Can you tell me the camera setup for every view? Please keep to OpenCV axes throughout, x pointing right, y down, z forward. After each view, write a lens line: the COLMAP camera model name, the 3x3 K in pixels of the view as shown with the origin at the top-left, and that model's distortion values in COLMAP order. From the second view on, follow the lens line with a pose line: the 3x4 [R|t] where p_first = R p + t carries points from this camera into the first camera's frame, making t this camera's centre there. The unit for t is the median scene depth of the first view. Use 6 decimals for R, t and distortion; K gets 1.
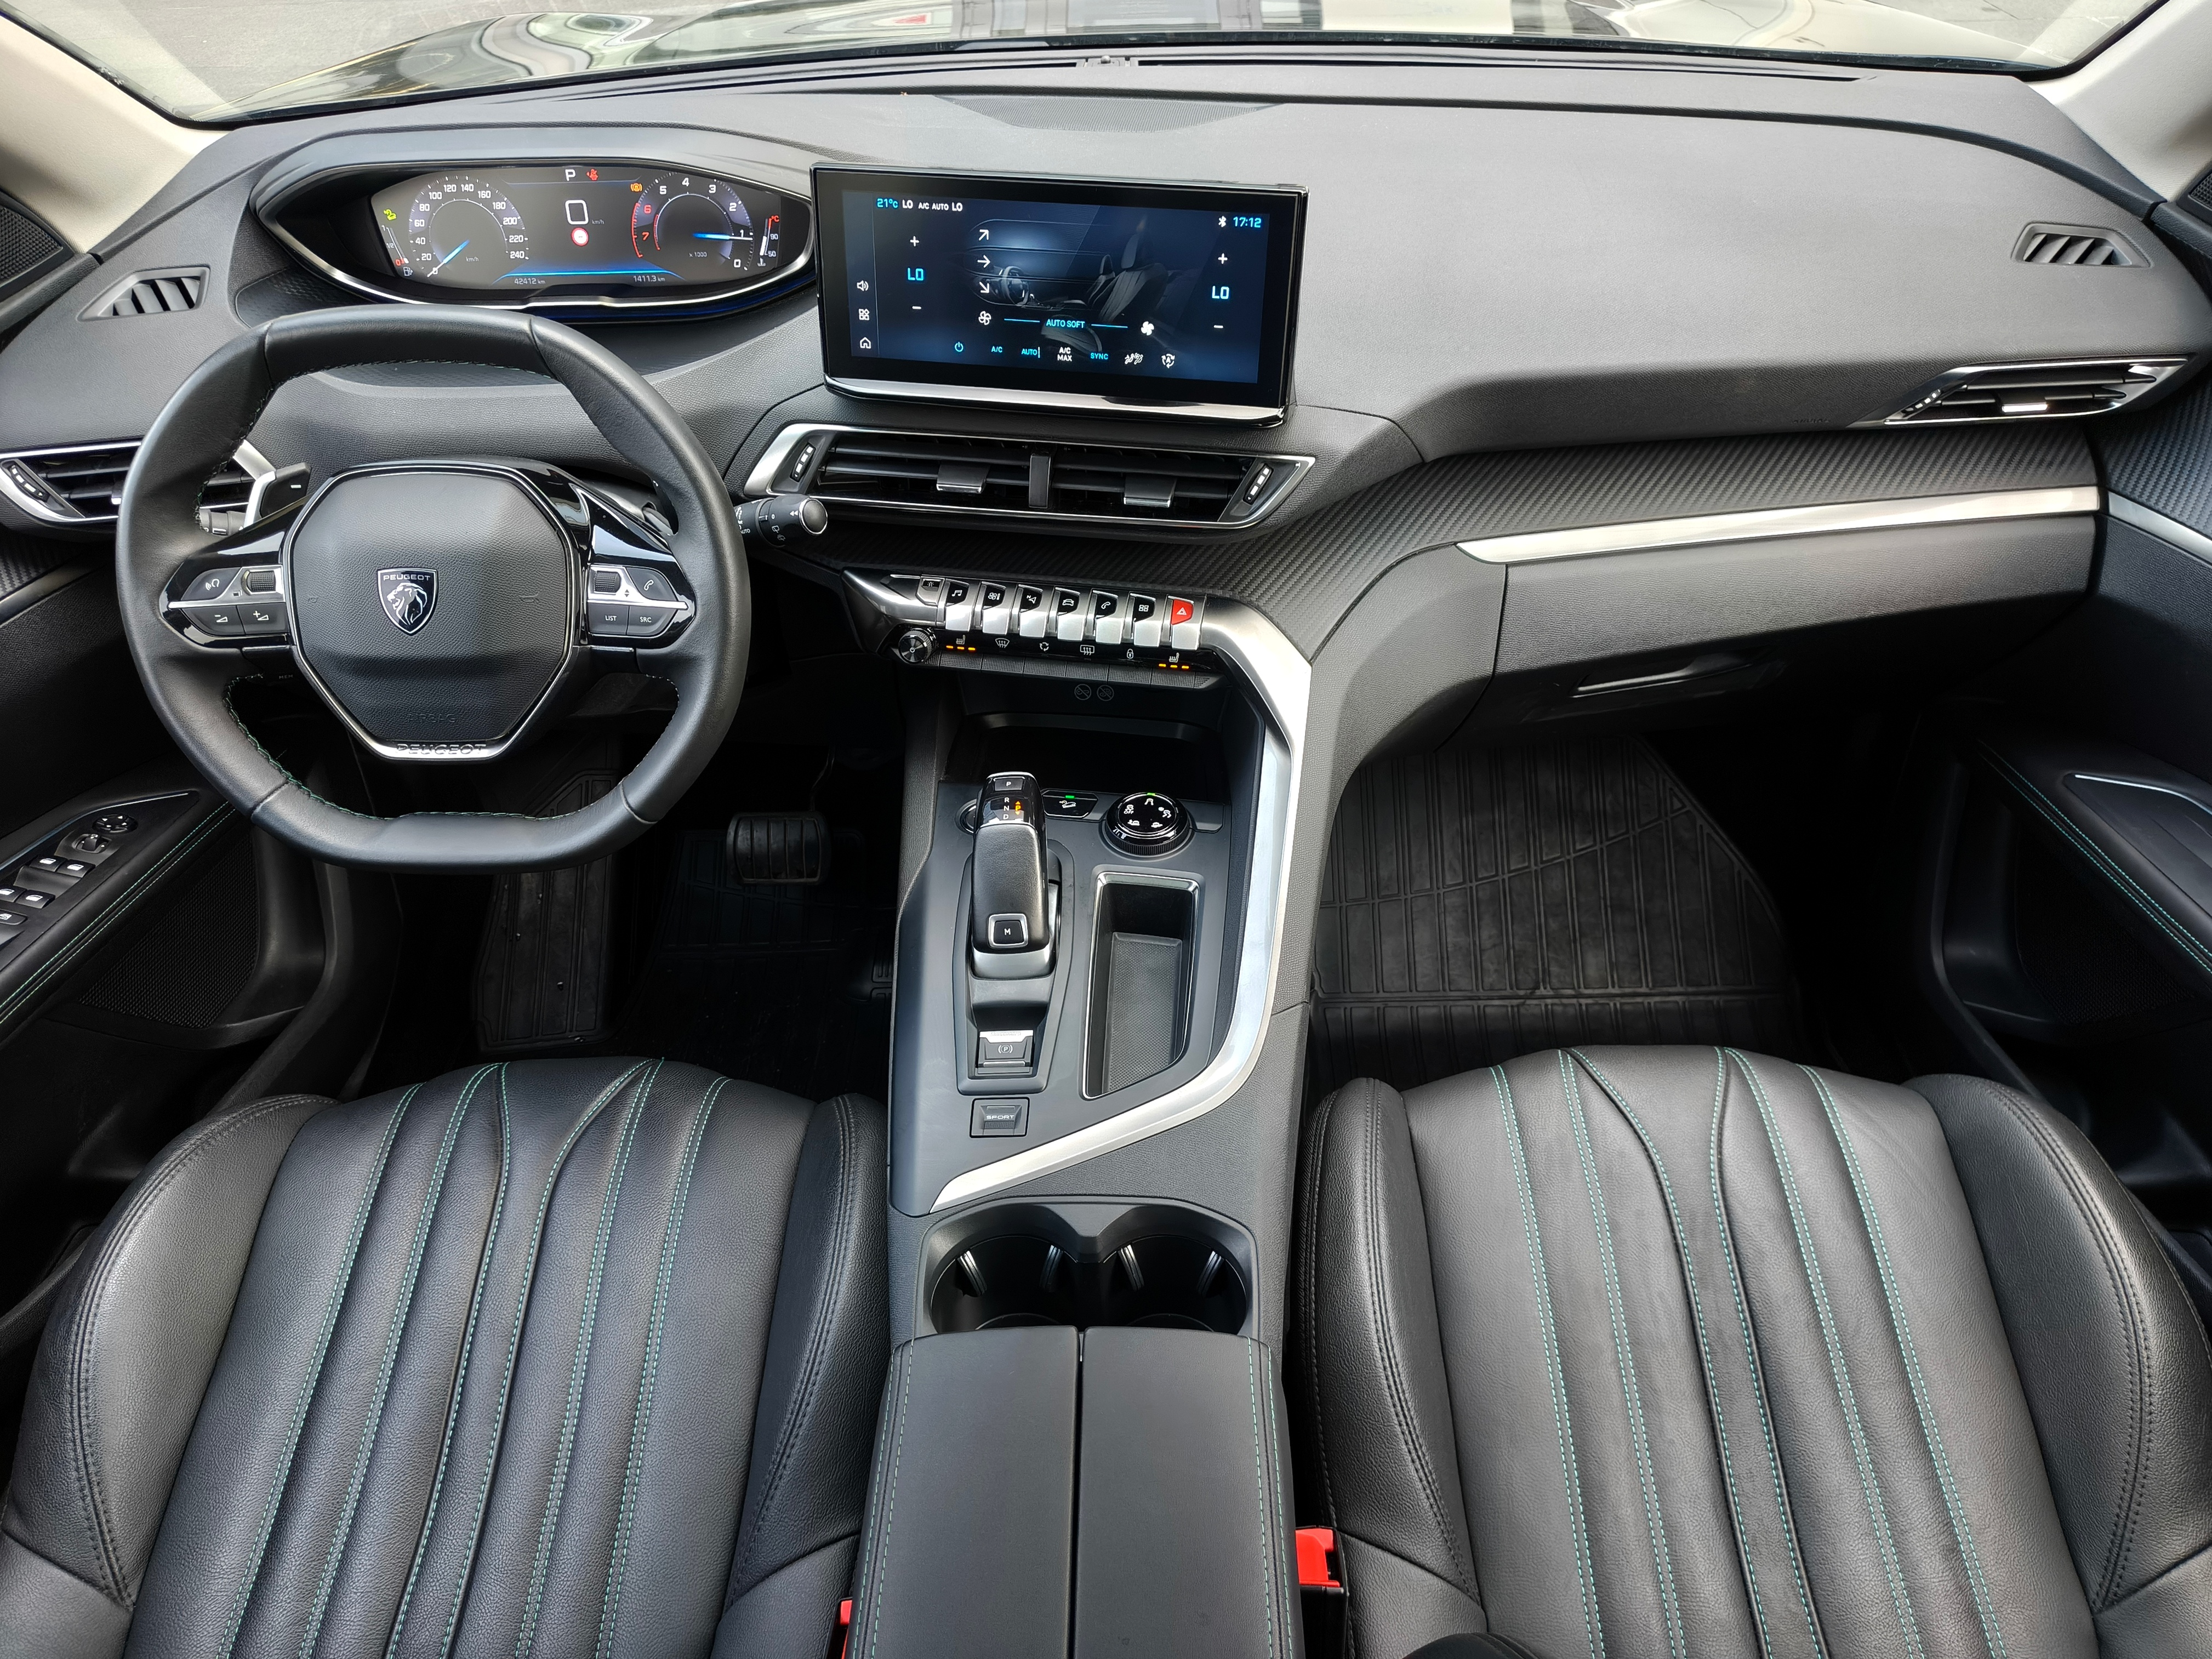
lens RADIAL K [[1528.3, 0, 1106.0], [0, 1528.3, 829.5], [0, 0, 1]] dist [0.039955, -0.053185]
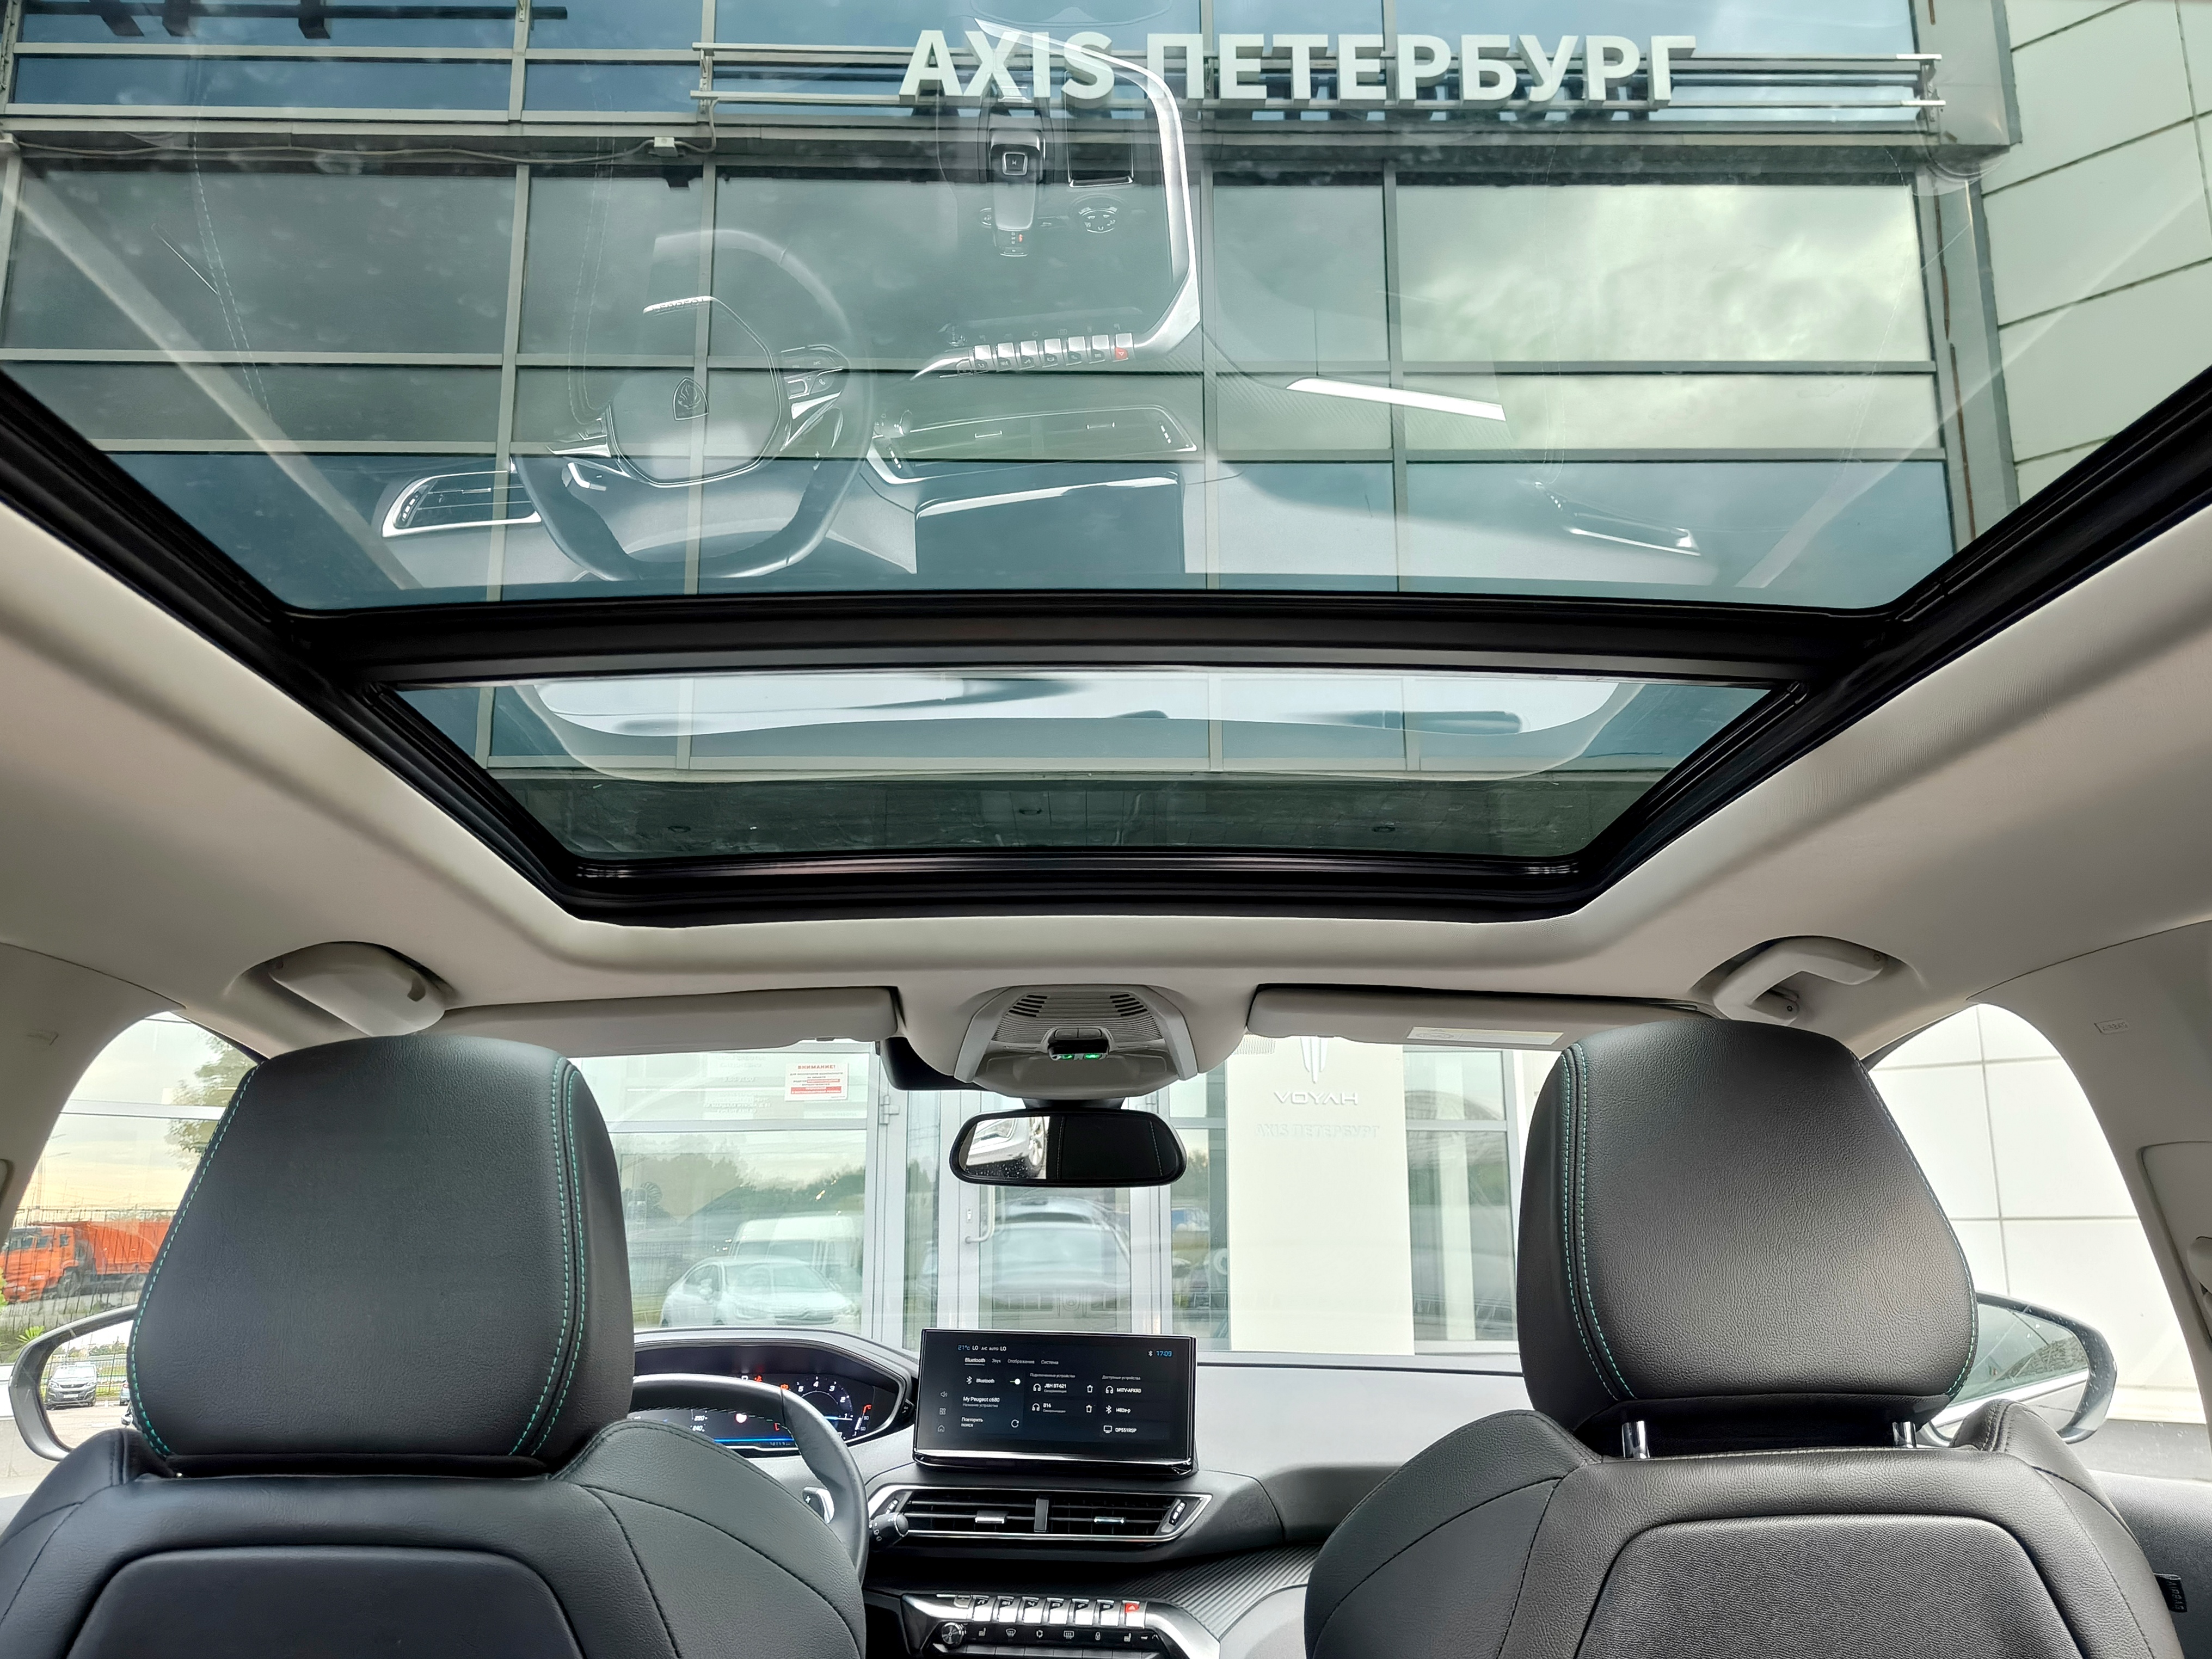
lens RADIAL K [[1849.1, 0, 1111.6], [0, 1849.1, 808.2], [0, 0, 1]] dist [0.083216, -0.149259]
pose [[0.998274, 0.037844, 0.044903, -0.082756], [0.012634, 0.608339, -0.793577, 0.840028], [-0.057348, 0.792775, 0.606811, -0.745885]]
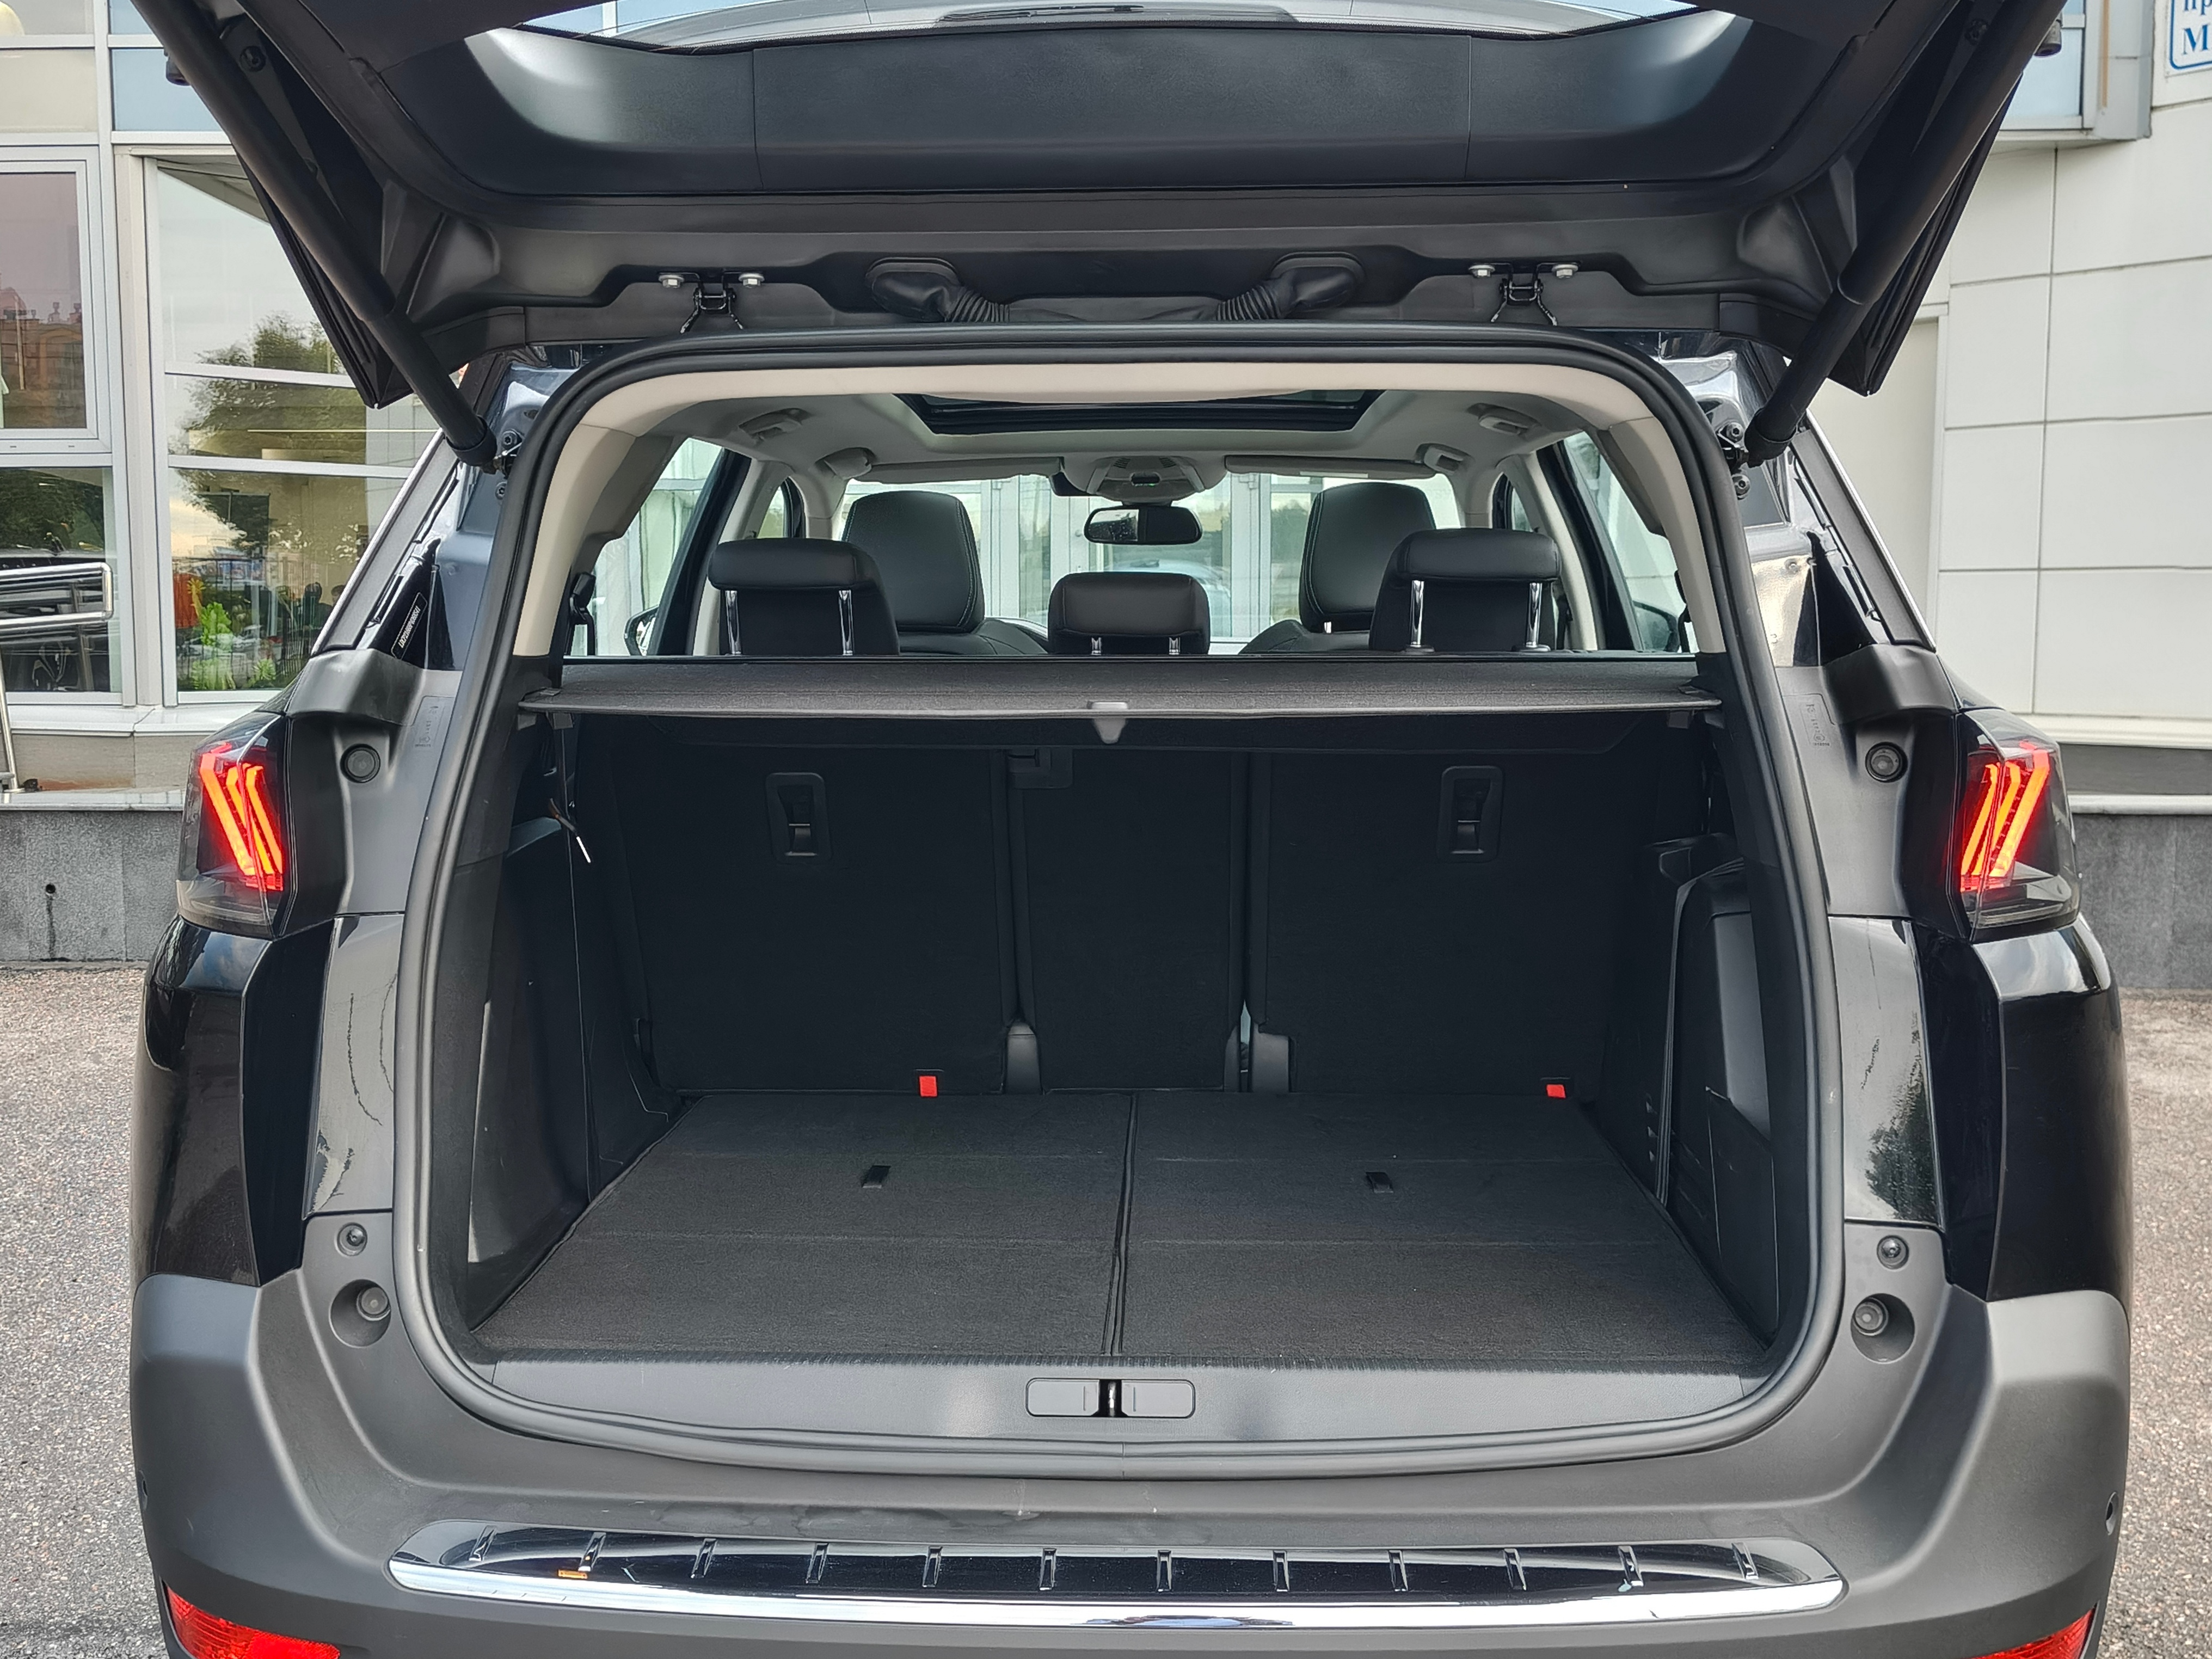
lens RADIAL K [[2246.7, 0, 1096.1], [0, 2246.7, 825.4], [0, 0, 1]] dist [0.016529, -0.008993]
pose [[0.999503, 0.031154, -0.004748, -0.083768], [-0.028464, 0.827810, -0.560285, 3.023204], [-0.013525, 0.560142, 0.828286, -3.225455]]
